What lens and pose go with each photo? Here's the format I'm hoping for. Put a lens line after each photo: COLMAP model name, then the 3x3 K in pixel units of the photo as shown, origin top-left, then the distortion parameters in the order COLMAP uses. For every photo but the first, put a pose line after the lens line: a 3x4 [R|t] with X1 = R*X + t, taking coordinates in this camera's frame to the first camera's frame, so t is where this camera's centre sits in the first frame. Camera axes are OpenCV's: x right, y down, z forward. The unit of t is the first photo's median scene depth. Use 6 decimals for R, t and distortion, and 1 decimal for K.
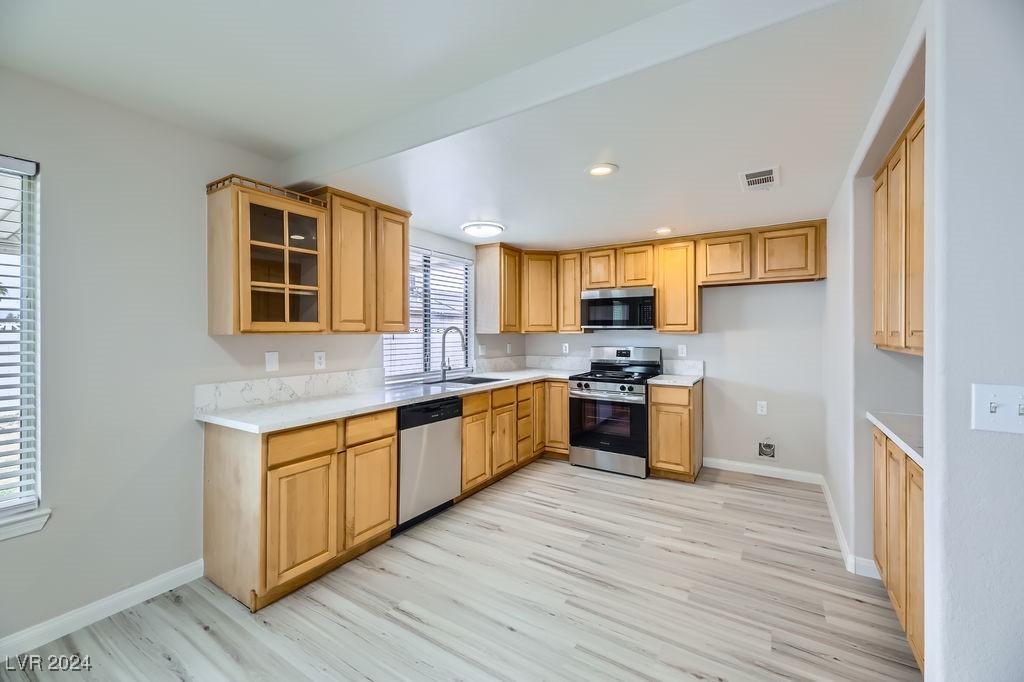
lens RADIAL K [[412.4, 0, 510.0], [0, 412.4, 330.9], [0, 0, 1]] dist [0.015618, -0.002873]
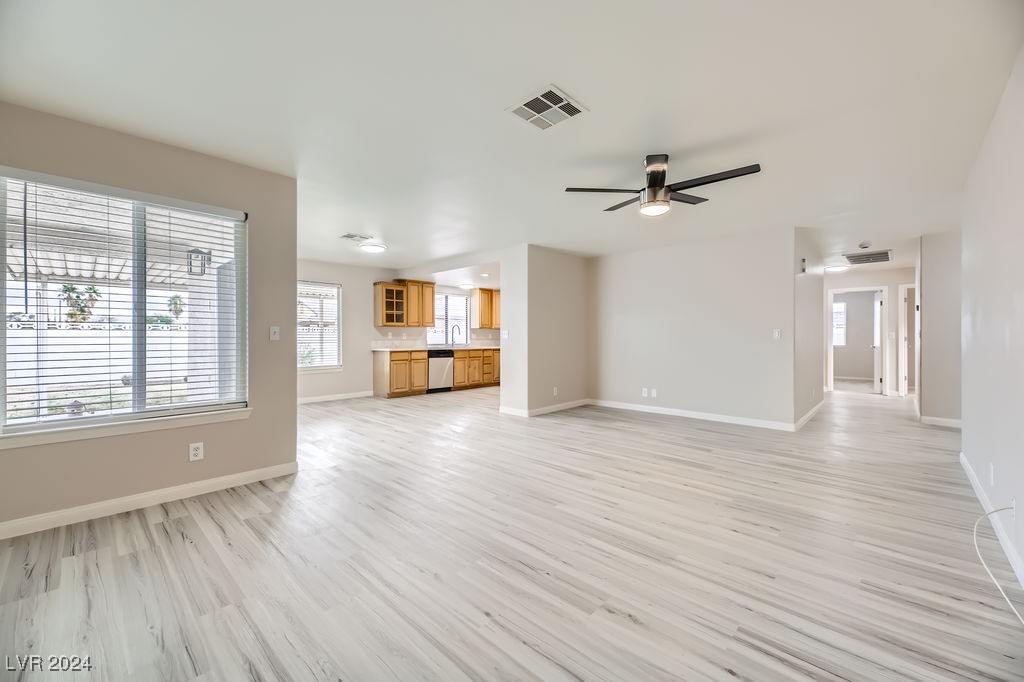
lens RADIAL K [[412.4, 0, 513.1], [0, 412.4, 336.7], [0, 0, 1]] dist [0.015618, -0.002873]
pose [[0.983394, 0.001126, -0.181480, 0.732394], [-0.000595, 0.999995, 0.002985, 0.060166], [0.181482, -0.002827, 0.983390, -1.533129]]
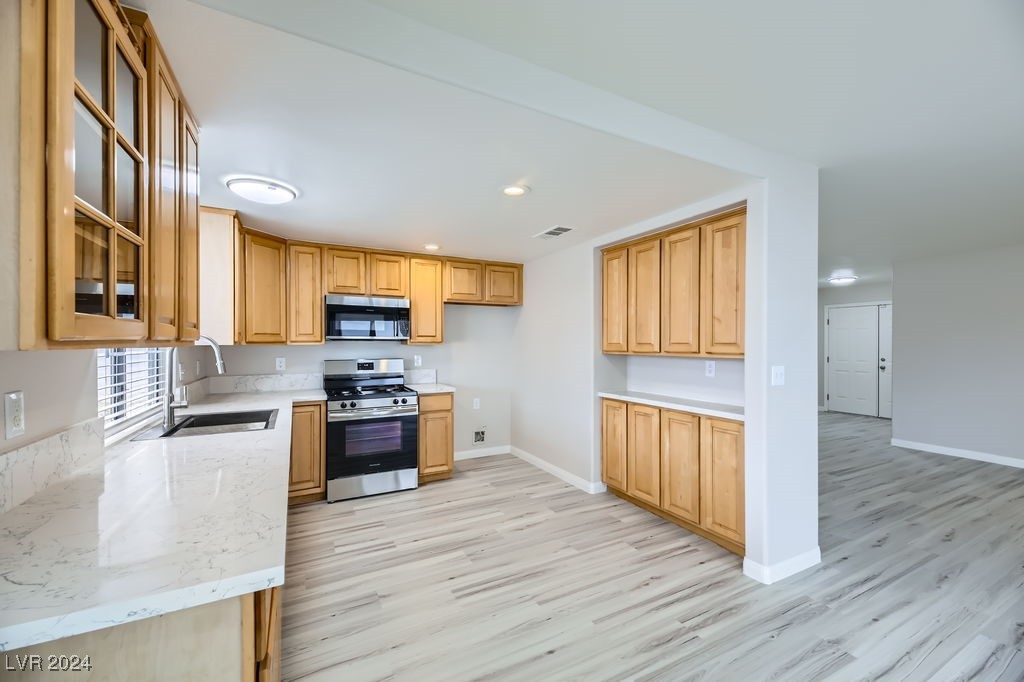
lens RADIAL K [[412.4, 0, 509.9], [0, 412.4, 344.6], [0, 0, 1]] dist [0.015618, -0.002873]
pose [[0.495387, -0.001886, 0.868670, -0.507106], [-0.004505, 0.999979, 0.004741, 0.000036], [-0.868661, -0.006262, 0.495368, 0.351312]]
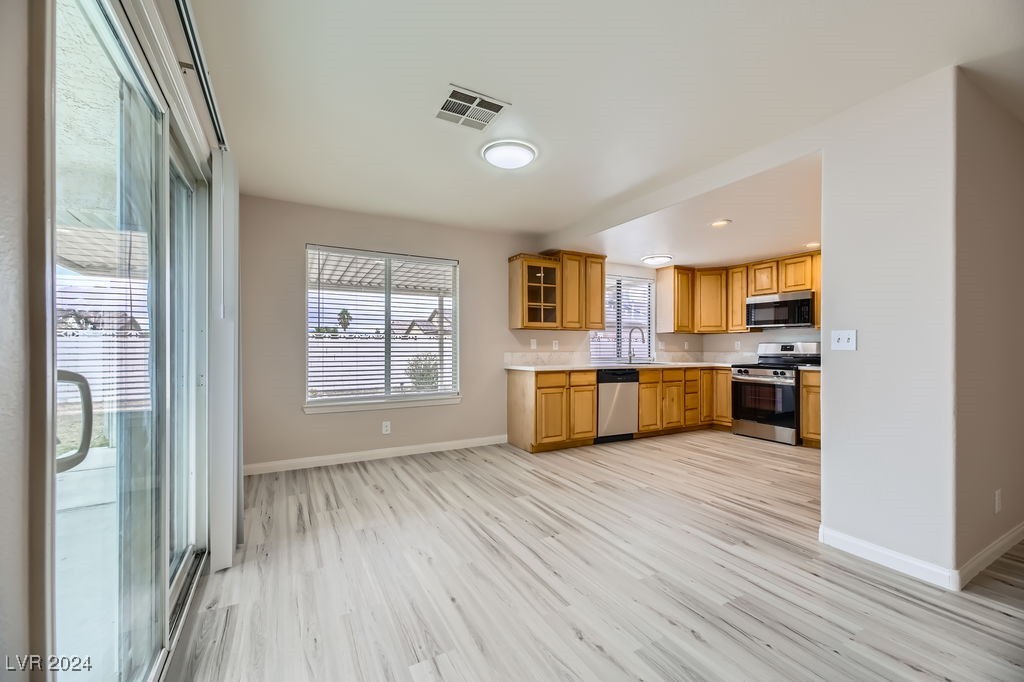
lens RADIAL K [[412.4, 0, 509.0], [0, 412.4, 346.2], [0, 0, 1]] dist [0.015618, -0.002873]
pose [[0.876273, 0.001676, -0.481813, 0.201198], [-0.001092, 0.999998, 0.001494, 0.065920], [0.481814, -0.000783, 0.876273, -0.590618]]
